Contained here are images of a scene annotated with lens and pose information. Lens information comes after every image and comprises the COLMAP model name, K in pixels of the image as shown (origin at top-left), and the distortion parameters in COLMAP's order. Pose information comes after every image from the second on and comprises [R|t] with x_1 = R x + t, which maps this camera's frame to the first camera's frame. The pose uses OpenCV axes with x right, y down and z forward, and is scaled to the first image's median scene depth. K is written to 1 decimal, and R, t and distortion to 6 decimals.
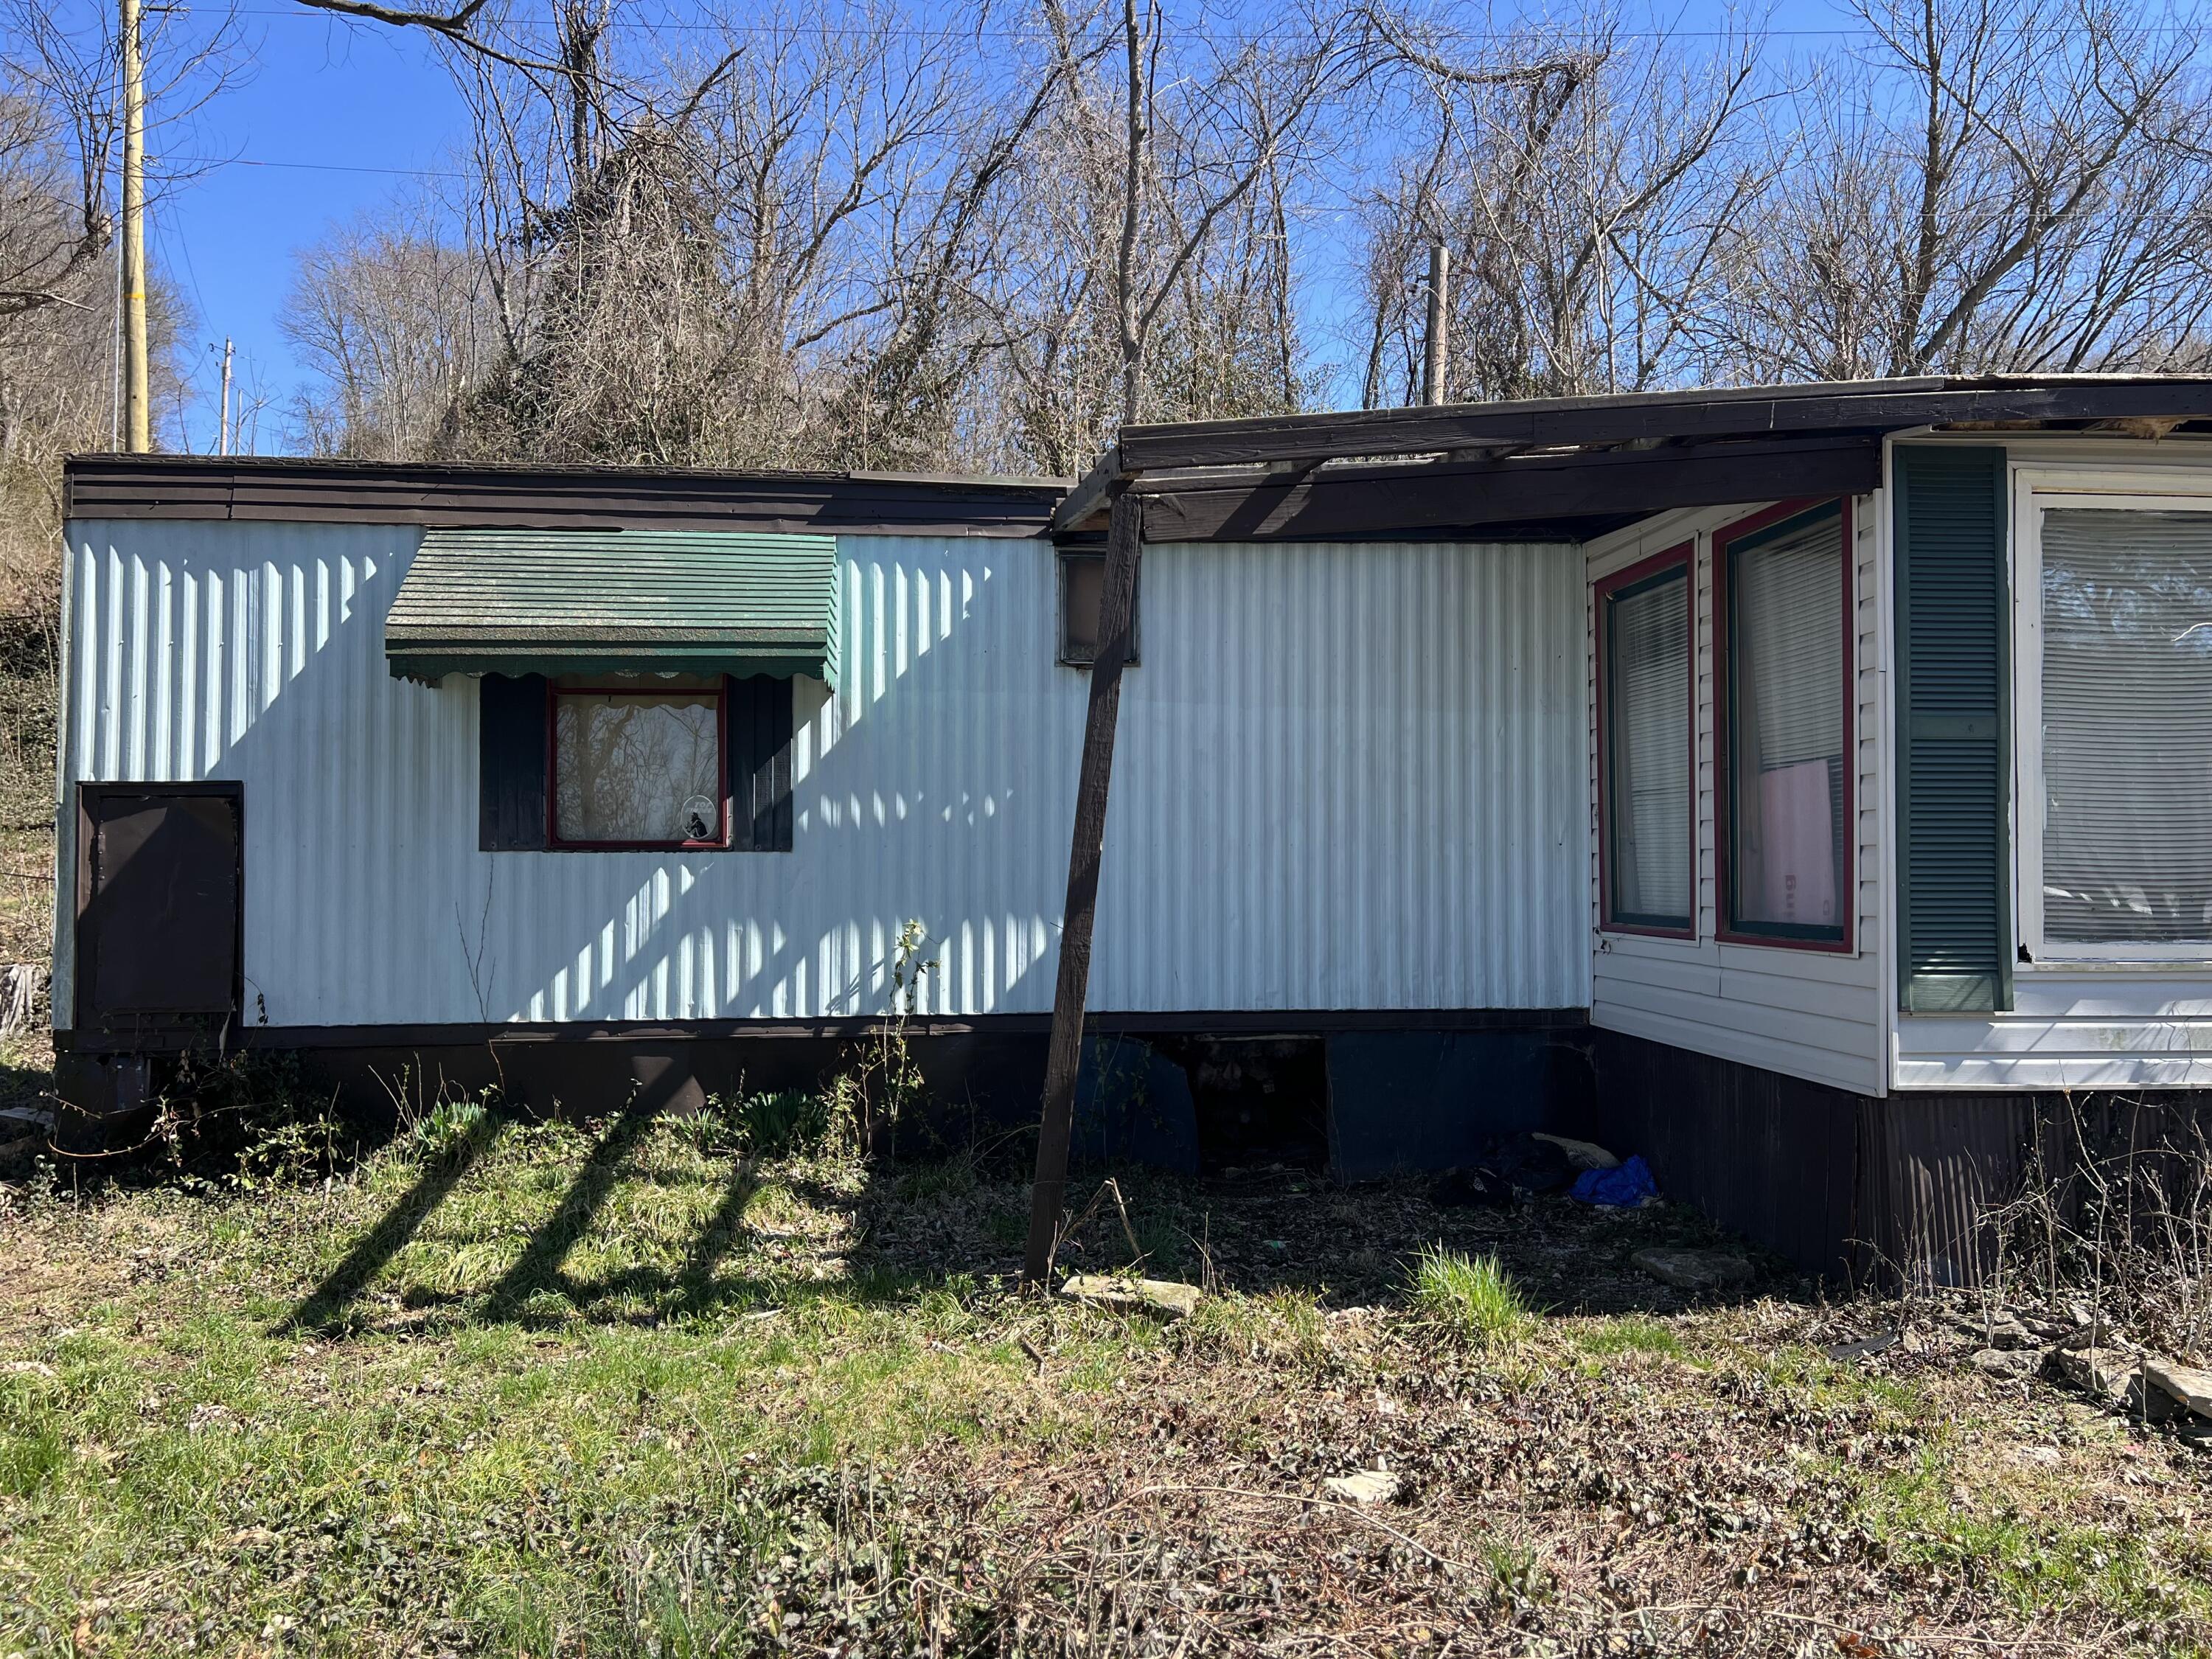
lens RADIAL K [[1663.1, 0, 1107.7], [0, 1663.1, 836.0], [0, 0, 1]] dist [0.042017, -0.043473]
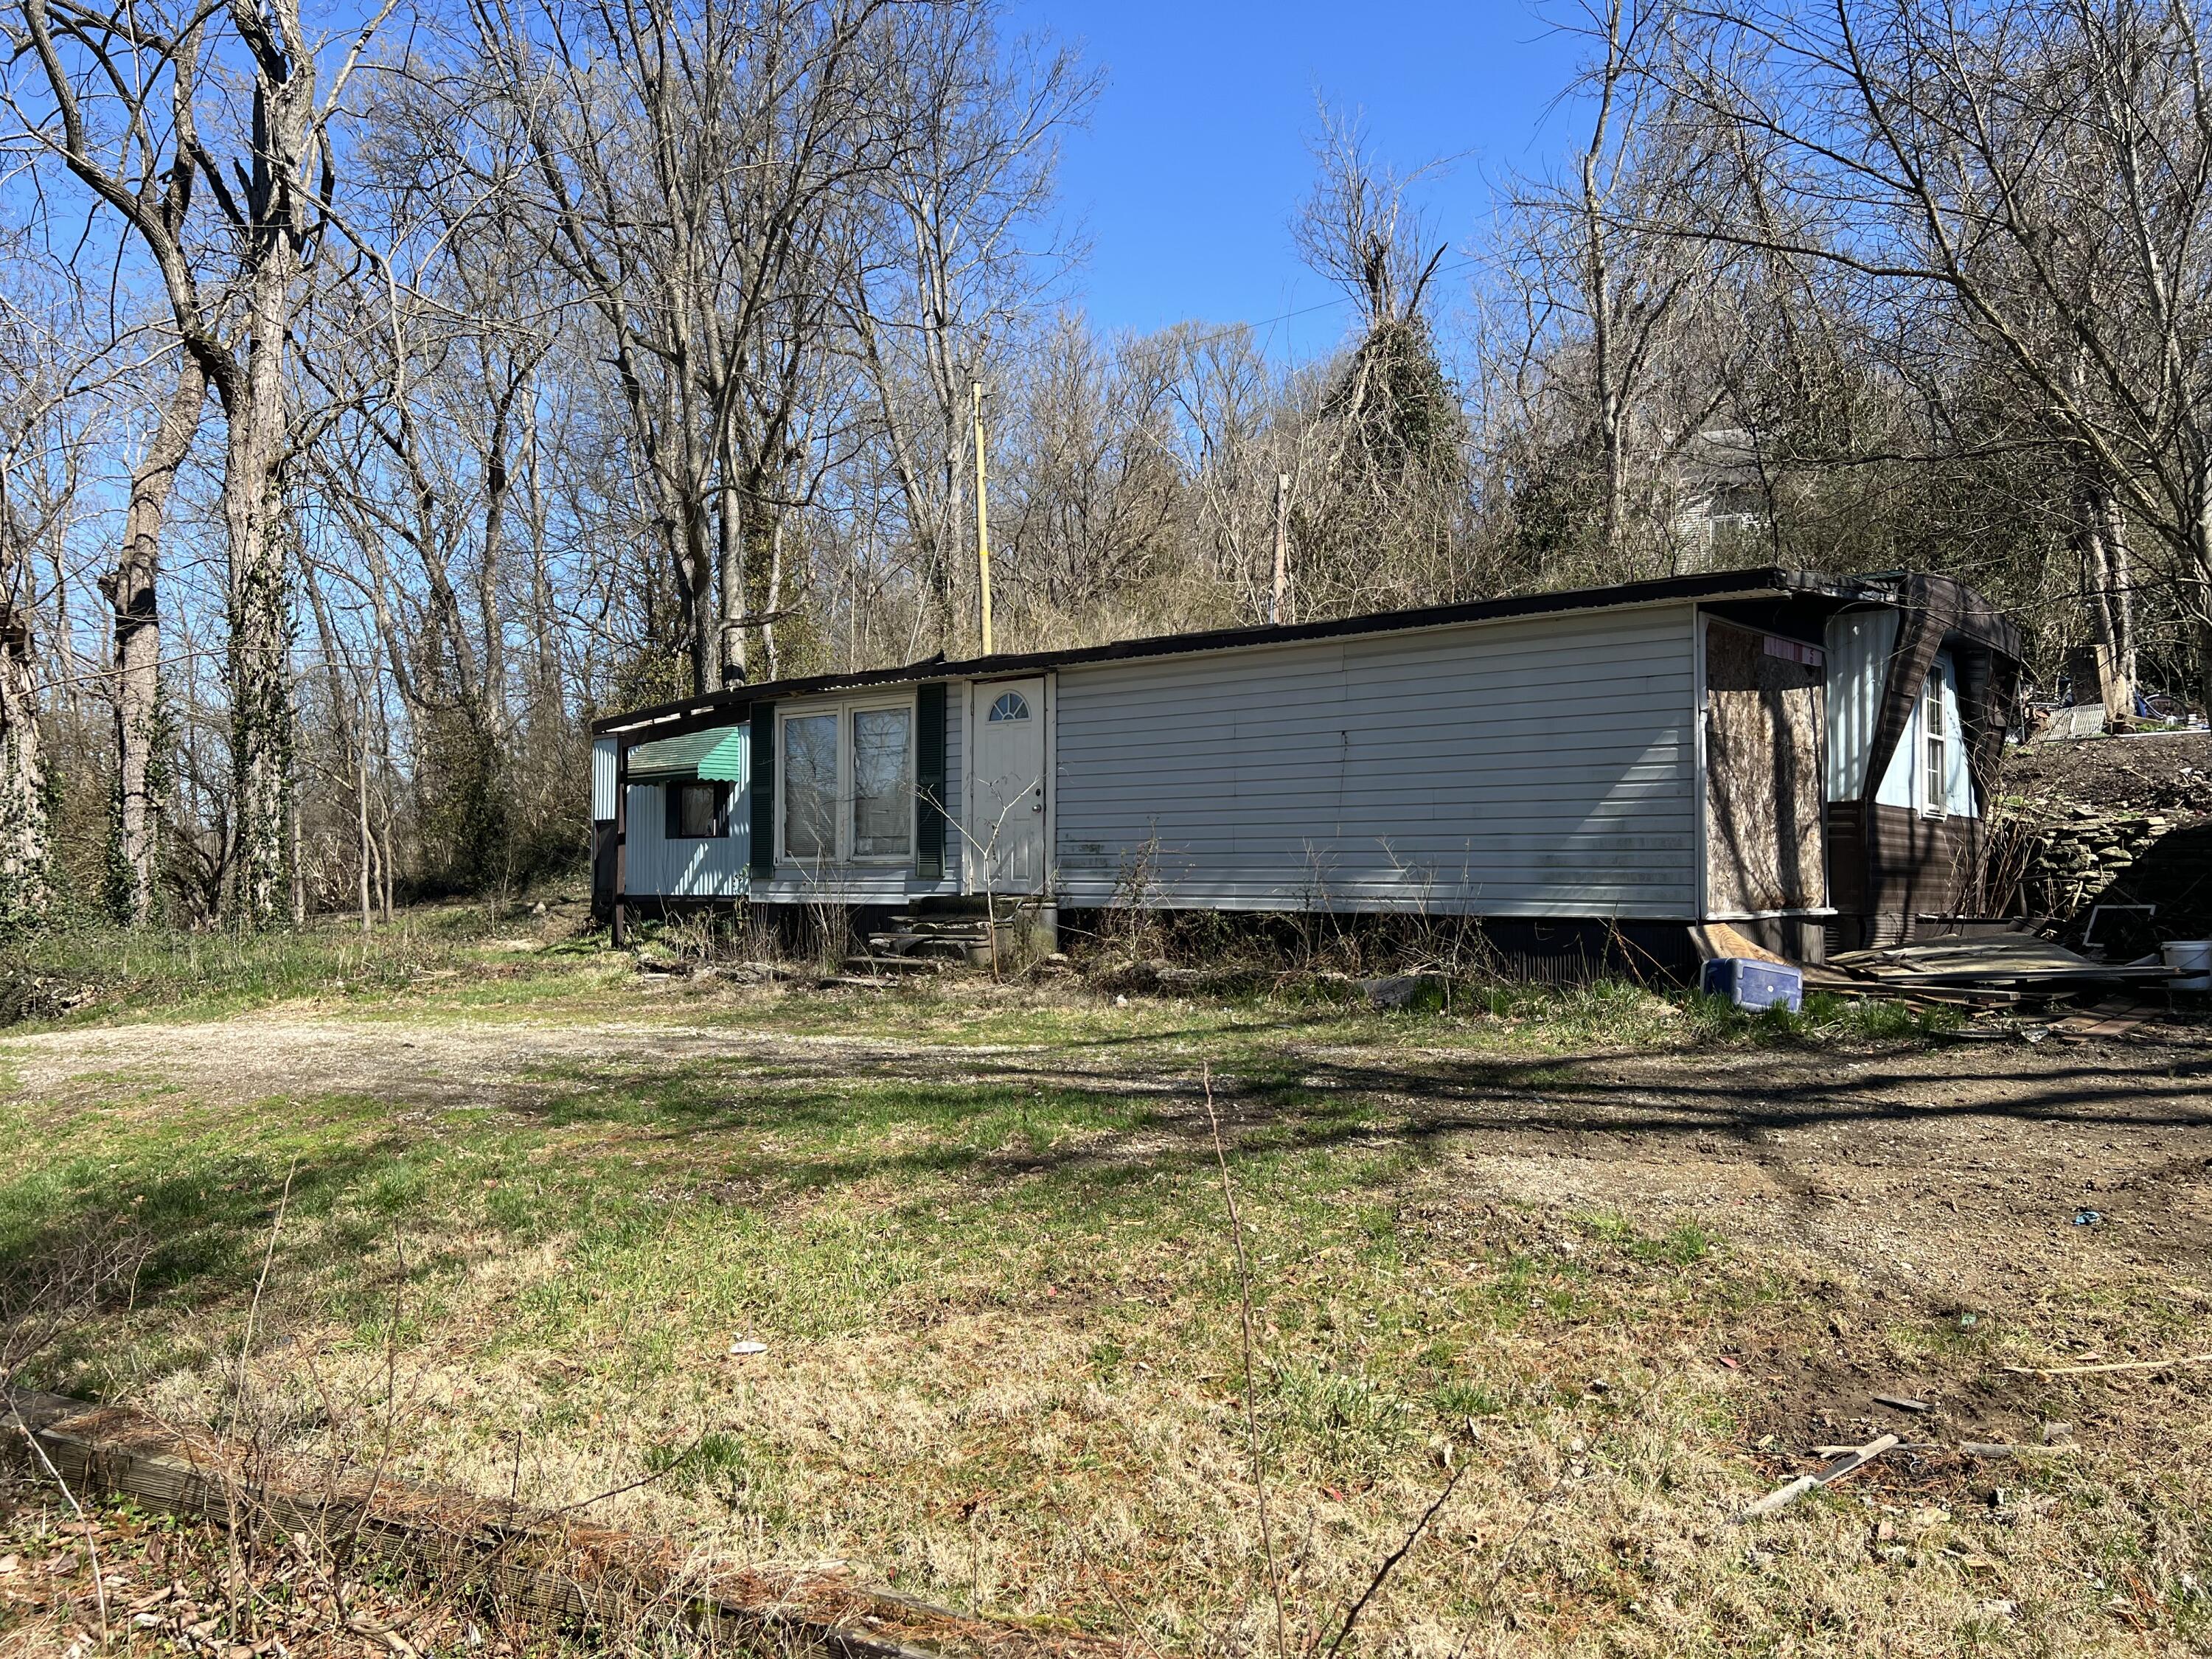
lens RADIAL K [[1665.1, 0, 1105.7], [0, 1665.1, 842.4], [0, 0, 1]] dist [0.062380, -0.075521]
pose [[0.701803, -0.014923, -0.712215, 0.901544], [0.021654, 0.999765, 0.000389, 0.013581], [0.712042, -0.015696, 0.701962, -0.205466]]
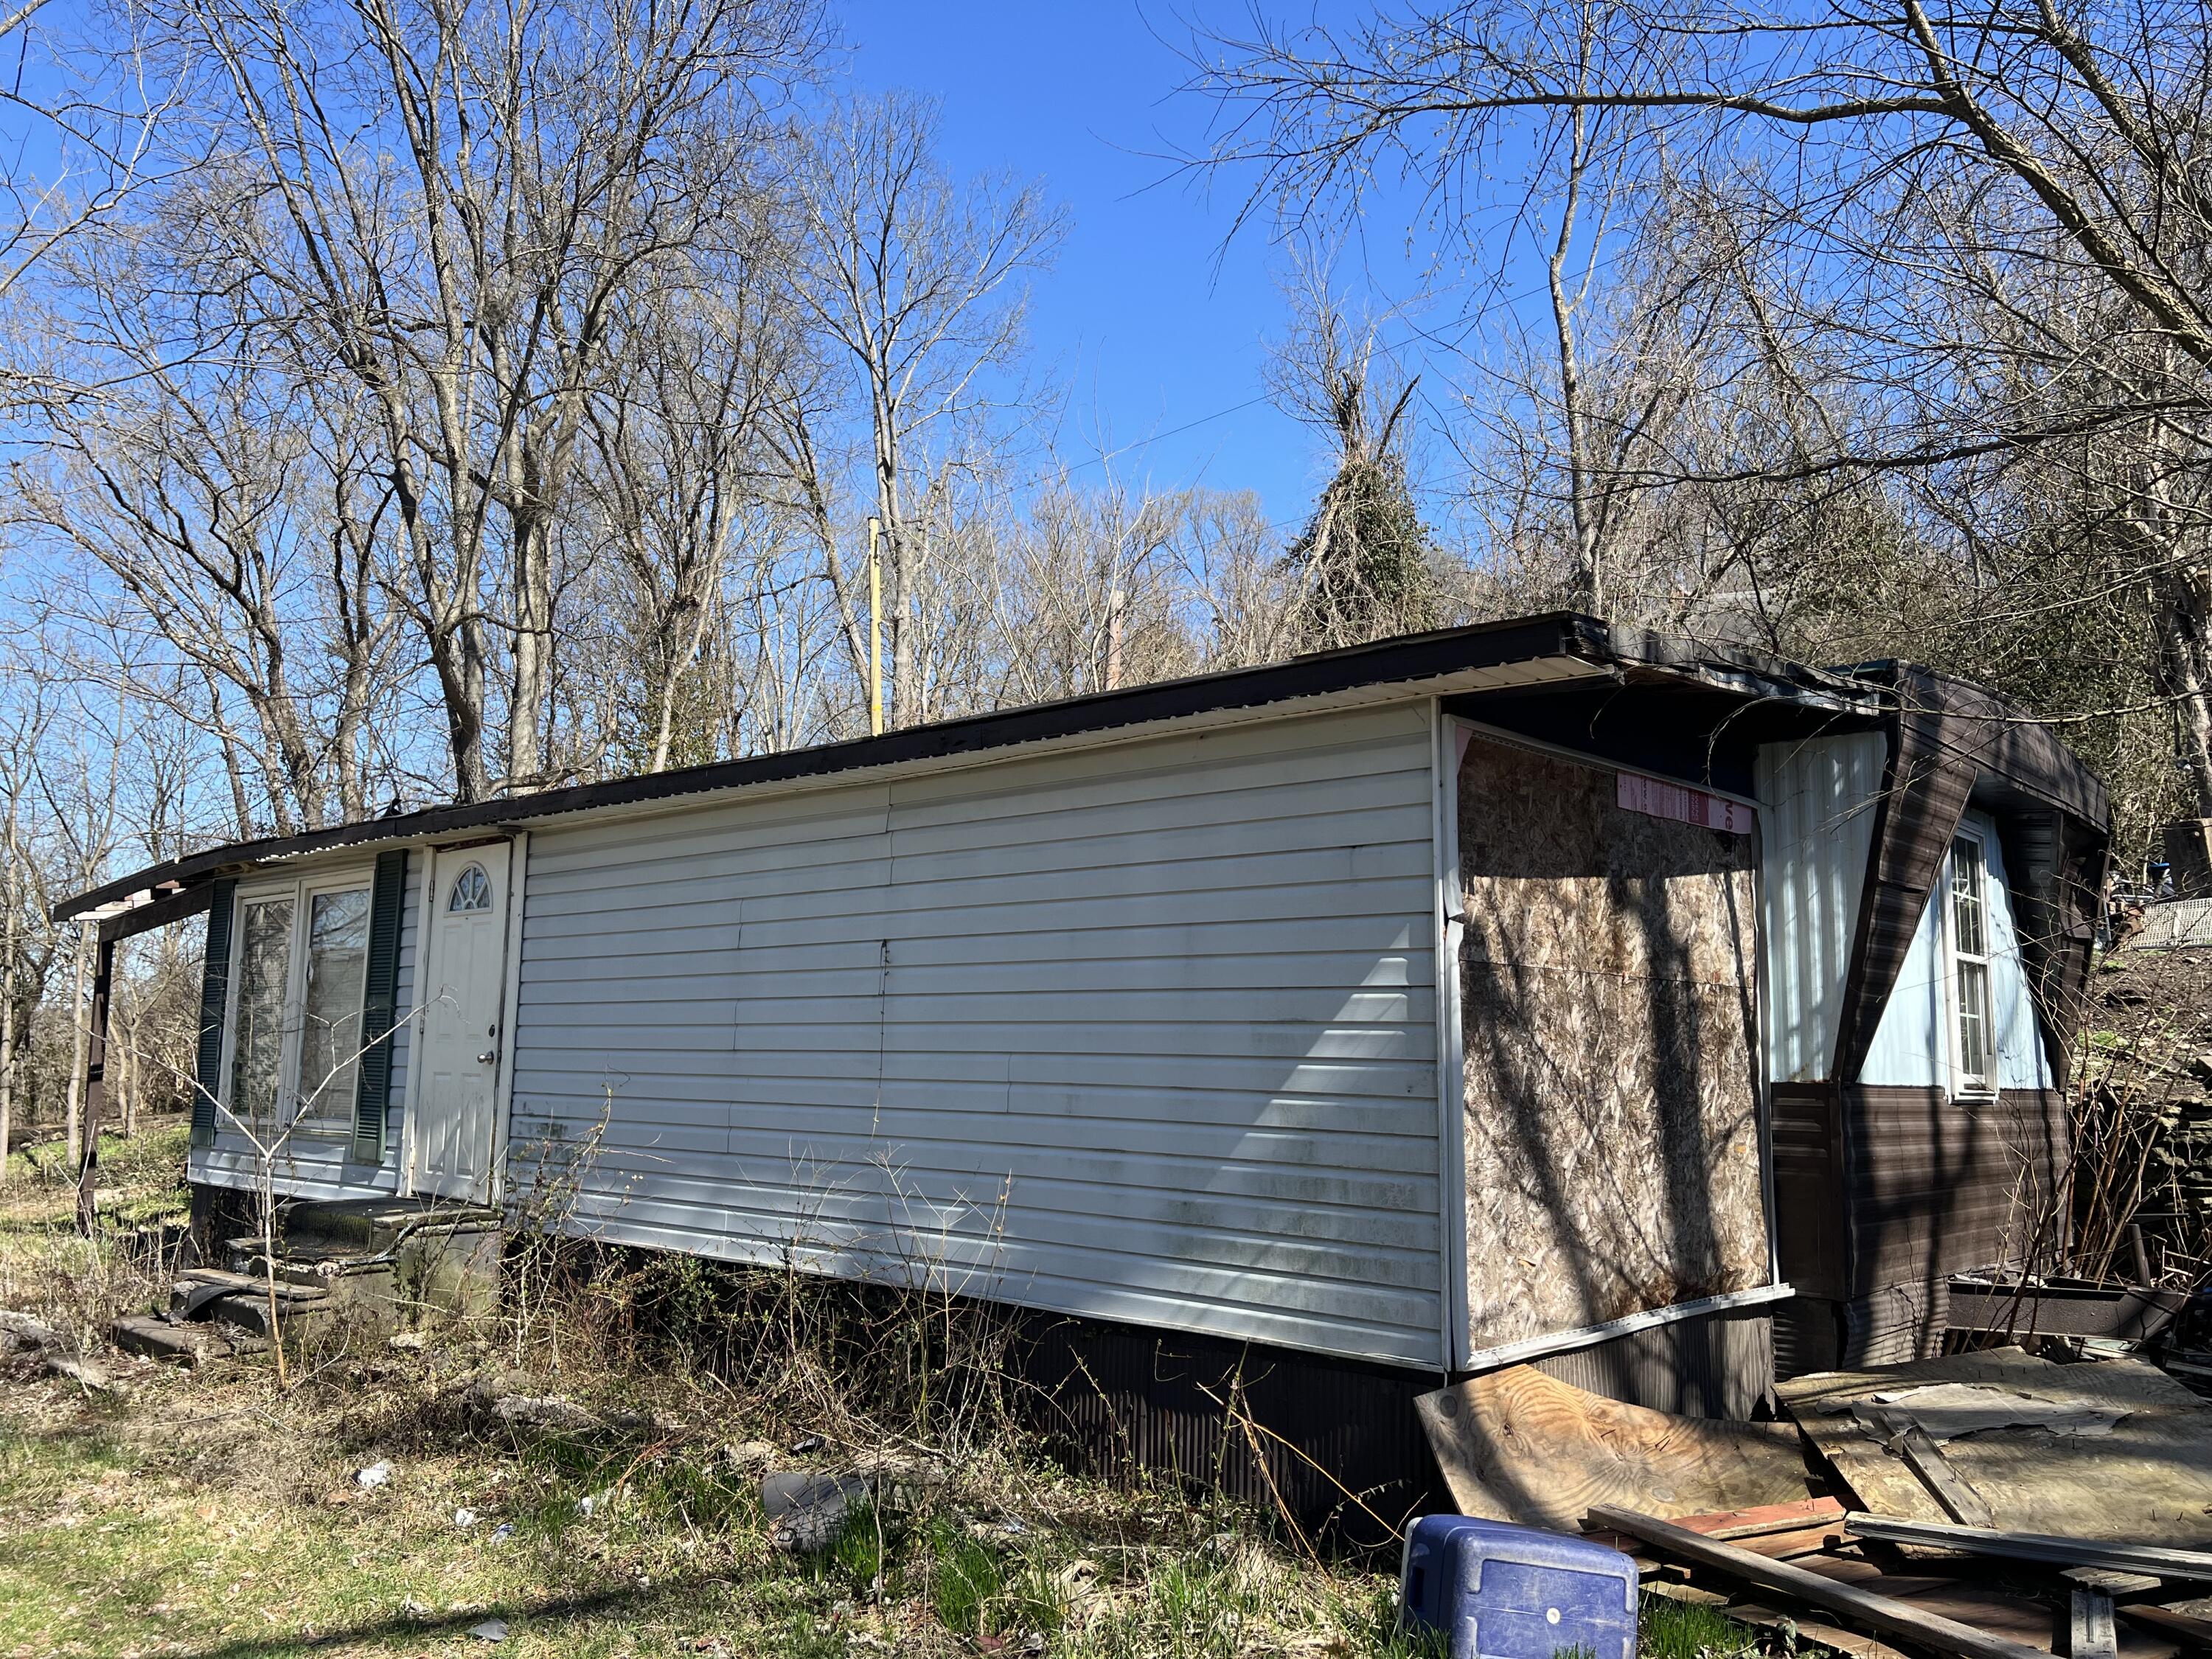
lens RADIAL K [[1666.4, 0, 1115.5], [0, 1666.4, 832.5], [0, 0, 1]] dist [0.070645, -0.081227]
pose [[0.683000, -0.088334, -0.725057, 0.802770], [0.010516, 0.993747, -0.111163, -0.009819], [0.730343, 0.068300, 0.679658, 0.102990]]
